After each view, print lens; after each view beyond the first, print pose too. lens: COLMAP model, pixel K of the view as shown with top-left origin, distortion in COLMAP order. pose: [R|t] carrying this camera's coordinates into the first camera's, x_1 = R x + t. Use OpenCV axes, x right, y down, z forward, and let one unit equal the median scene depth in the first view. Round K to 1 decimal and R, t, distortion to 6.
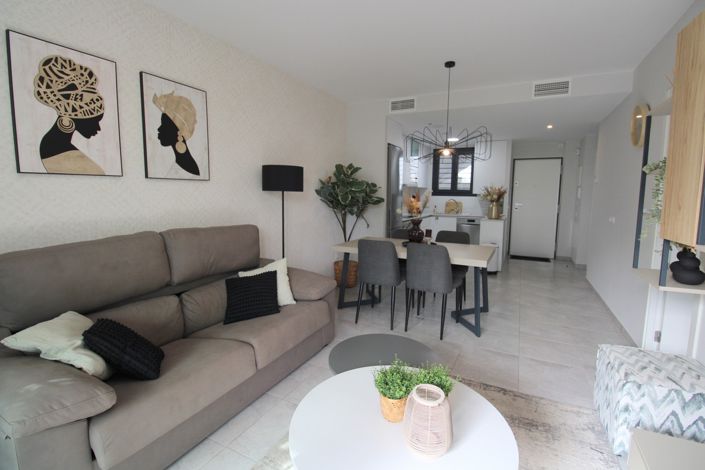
lens RADIAL K [[330.7, 0, 357.9], [0, 330.7, 228.0], [0, 0, 1]] dist [-0.000061, -0.013791]
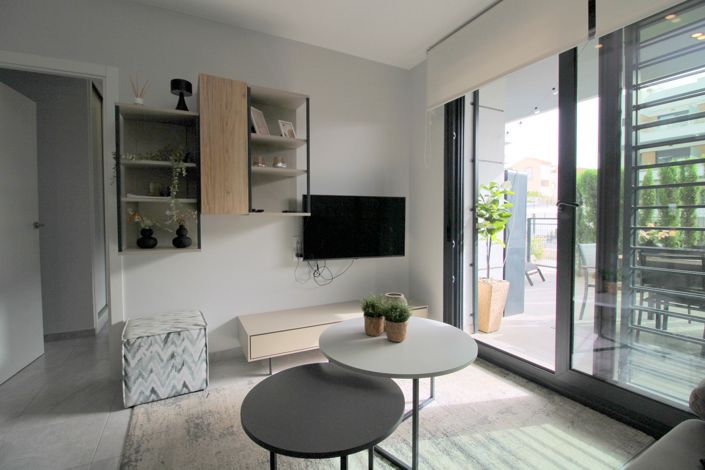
lens RADIAL K [[330.7, 0, 357.9], [0, 330.7, 228.0], [0, 0, 1]] dist [-0.000061, -0.013791]
pose [[-0.819556, -0.021993, 0.572577, -0.377701], [0.059118, 0.990685, 0.122671, -0.038062], [-0.569941, 0.134385, -0.810622, 1.502061]]
